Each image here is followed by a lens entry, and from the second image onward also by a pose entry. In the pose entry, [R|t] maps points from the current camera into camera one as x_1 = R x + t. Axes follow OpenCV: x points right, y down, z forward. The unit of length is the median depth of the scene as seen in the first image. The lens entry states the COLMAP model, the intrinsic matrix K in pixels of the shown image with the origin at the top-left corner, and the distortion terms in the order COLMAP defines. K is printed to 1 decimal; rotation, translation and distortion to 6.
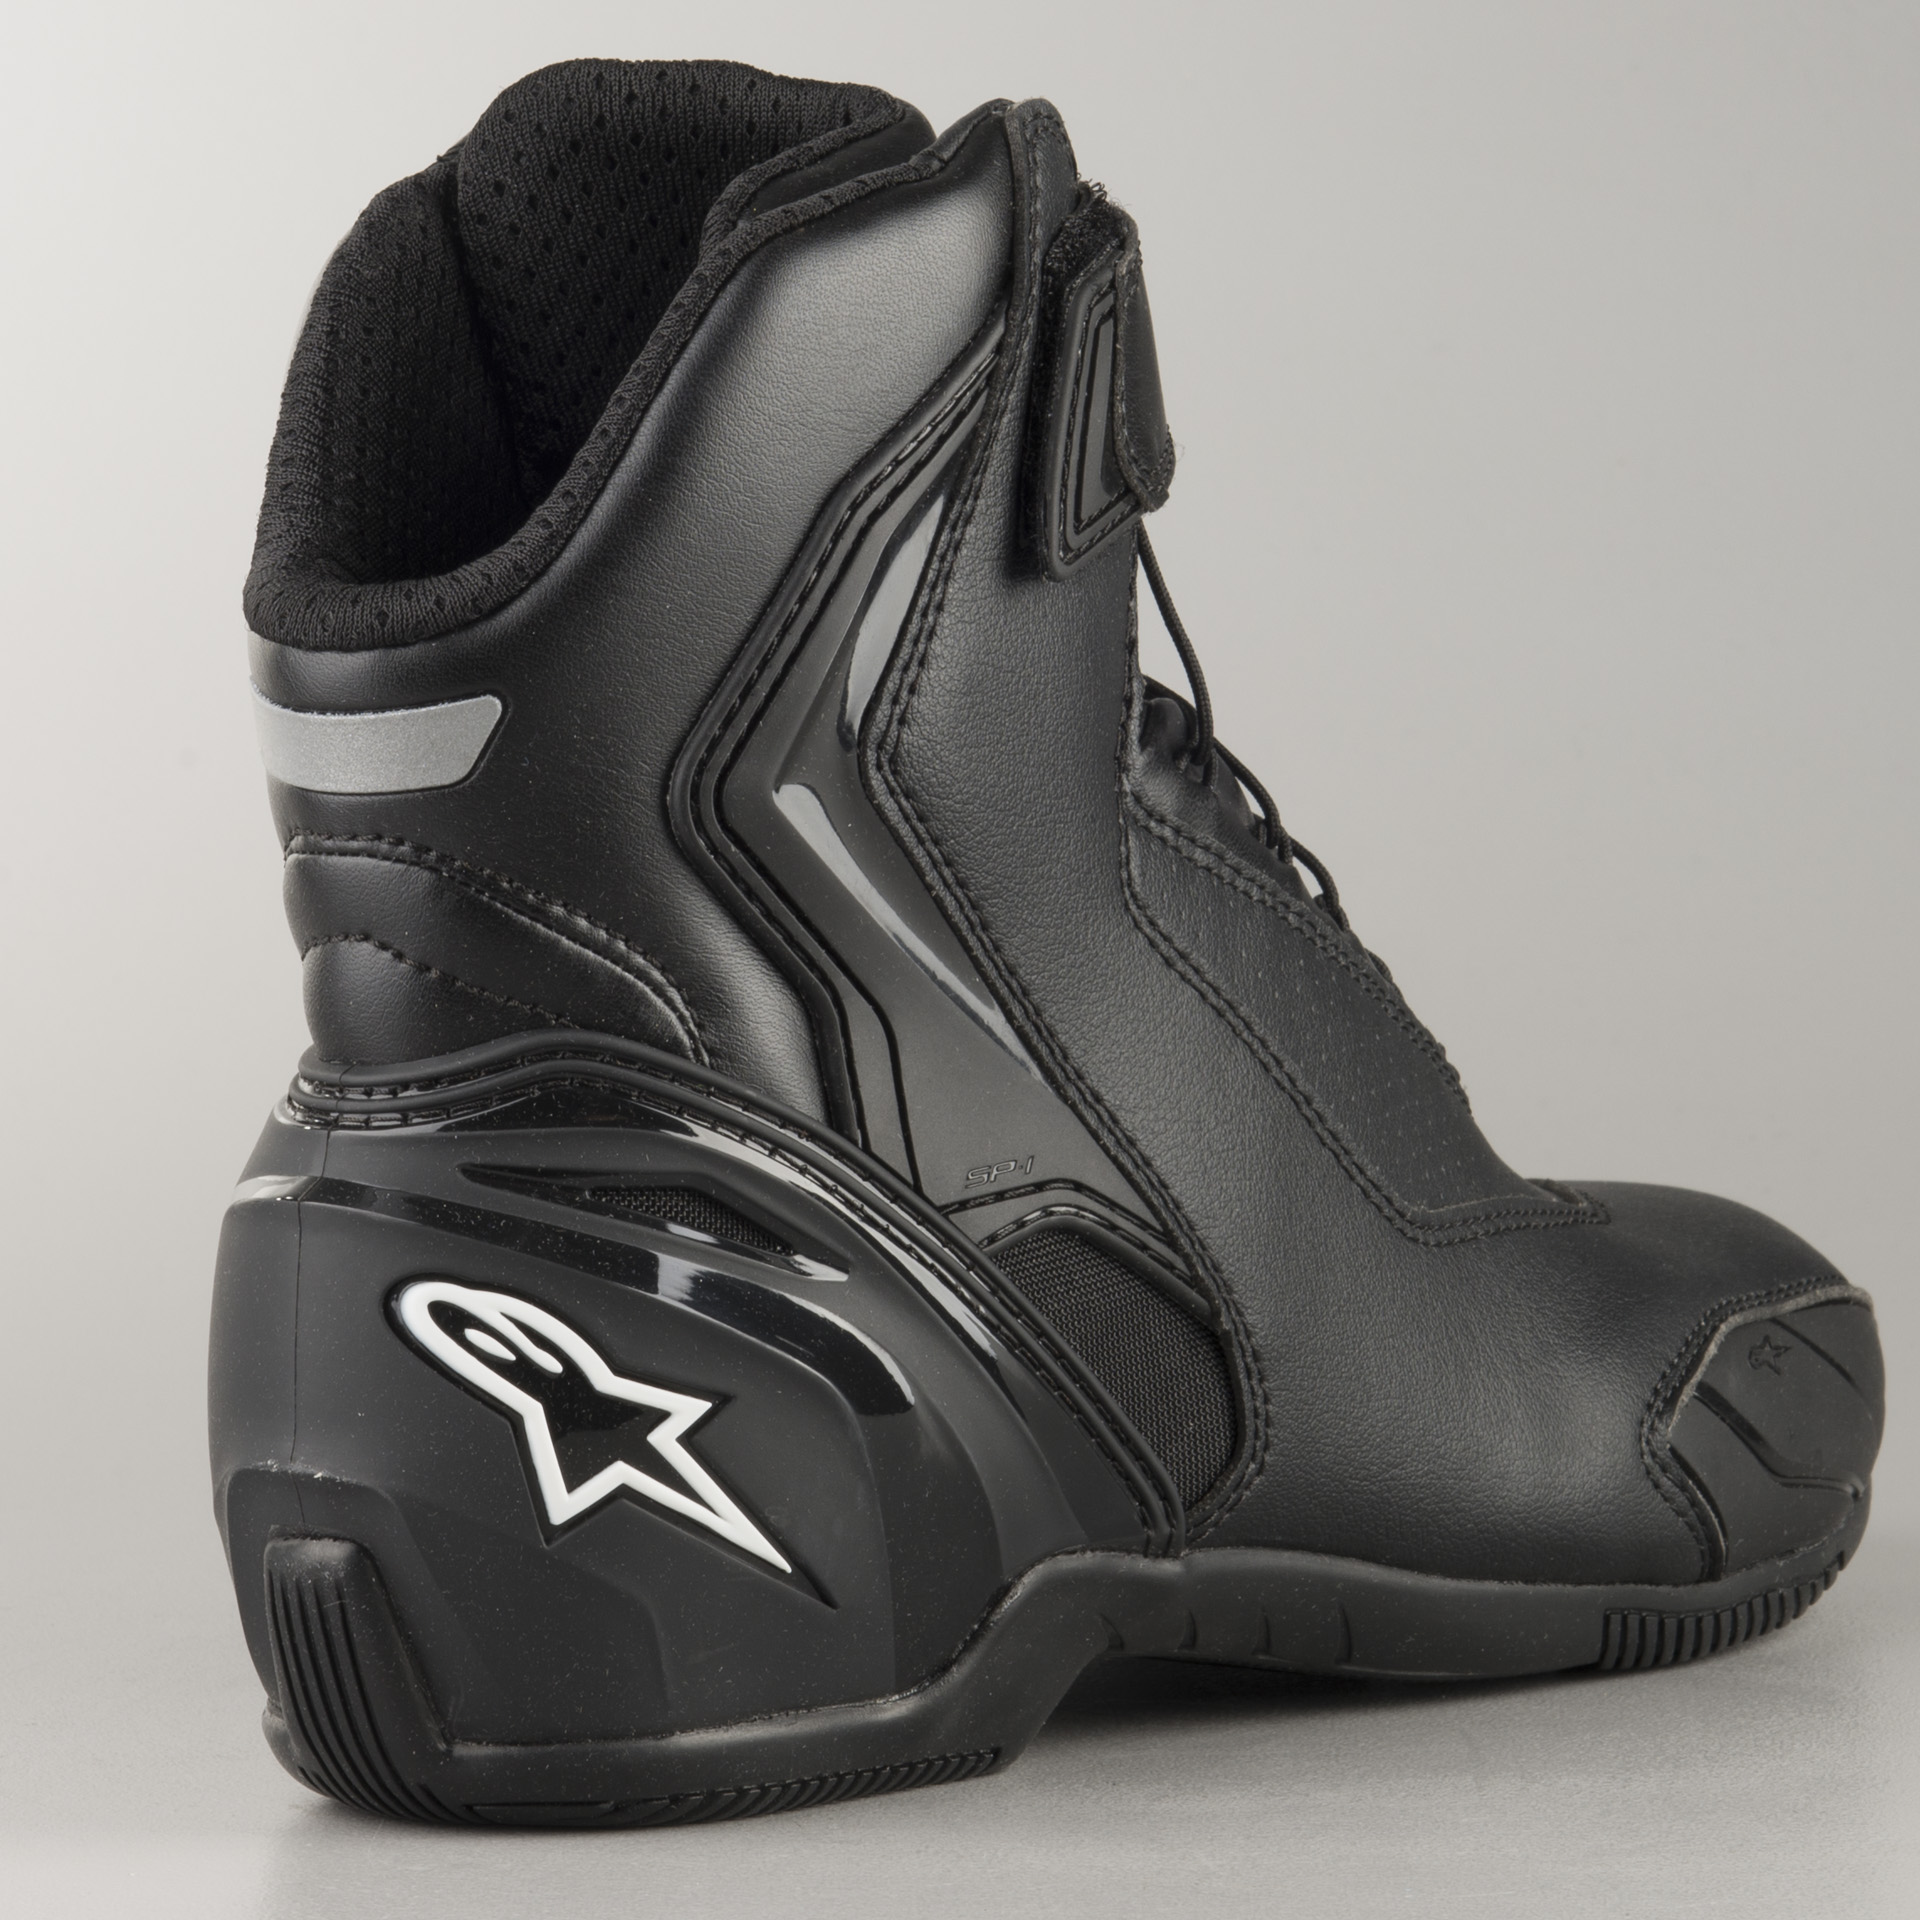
lens RADIAL K [[6524.6, 0, 960.0], [0, 6524.6, 960.0], [0, 0, 1]] dist [0.083584, 27.825912]
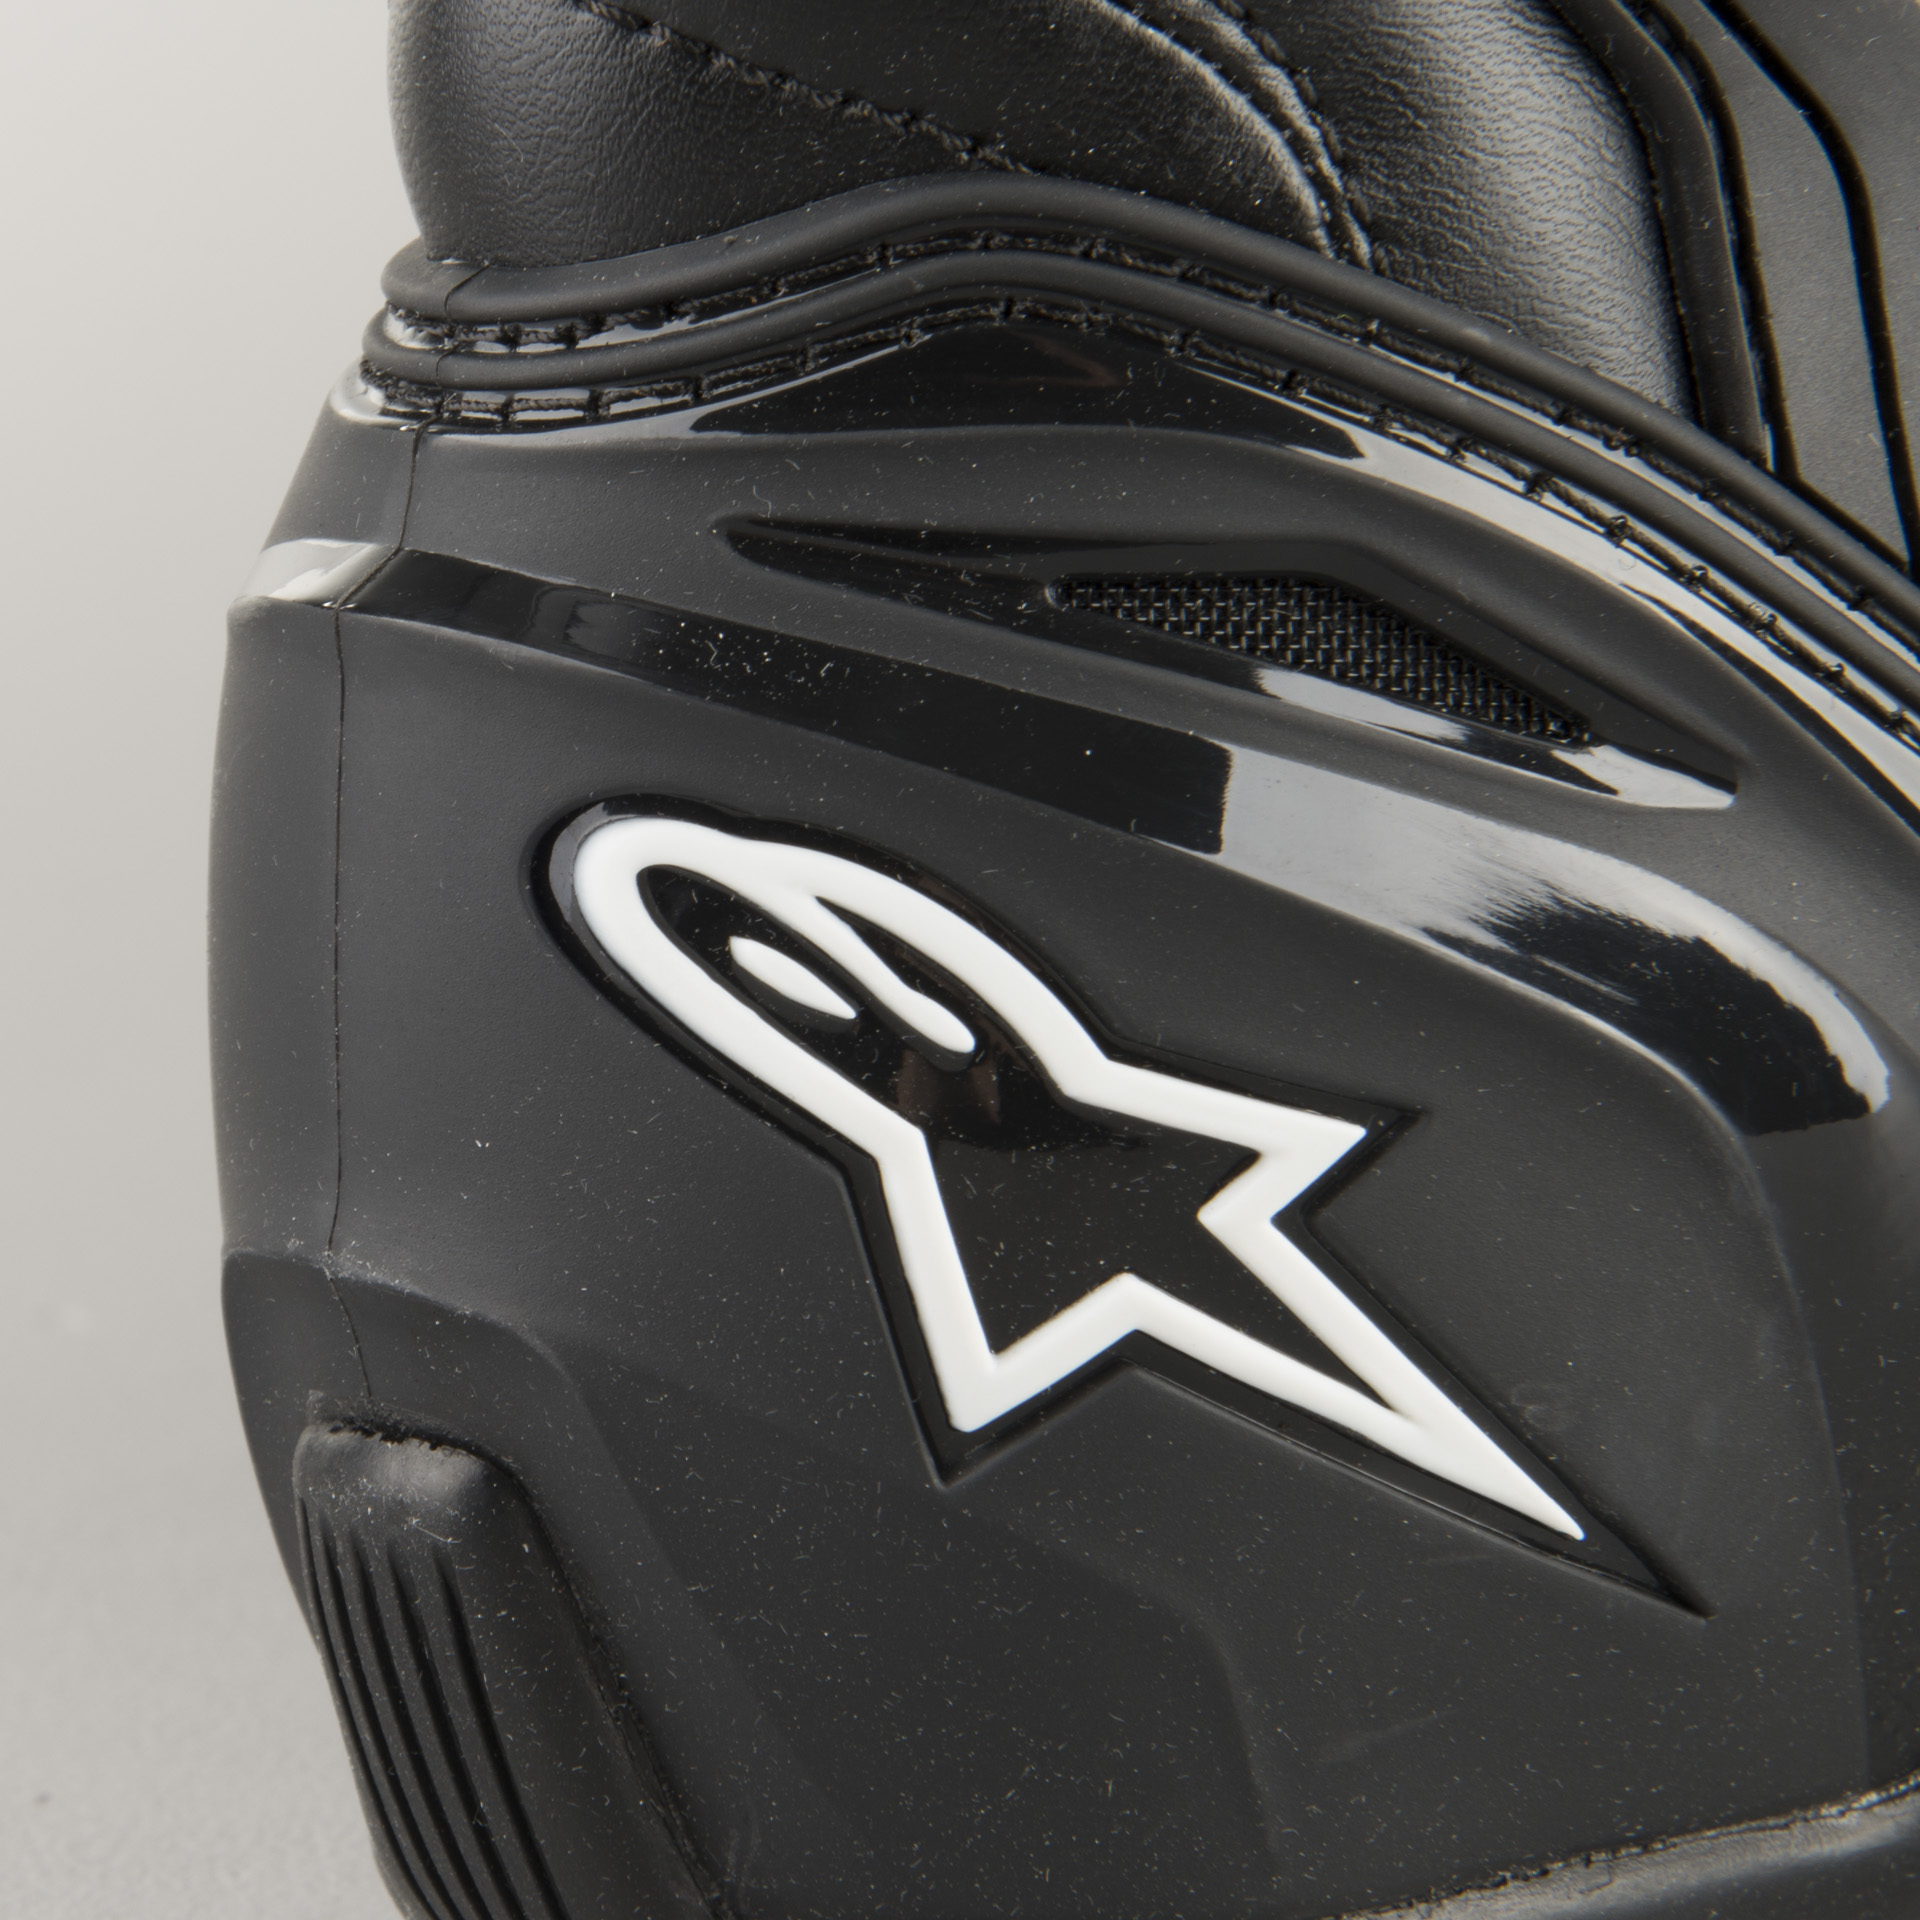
lens RADIAL K [[6359.4, 0, 959.6], [0, 6359.4, 720.4], [0, 0, 1]] dist [0.130791, -0.818109]
pose [[0.979640, 0.008027, -0.200602, 0.014527], [0.009174, 0.996367, 0.084670, 0.010882], [0.200553, -0.084787, 0.976007, 0.623391]]
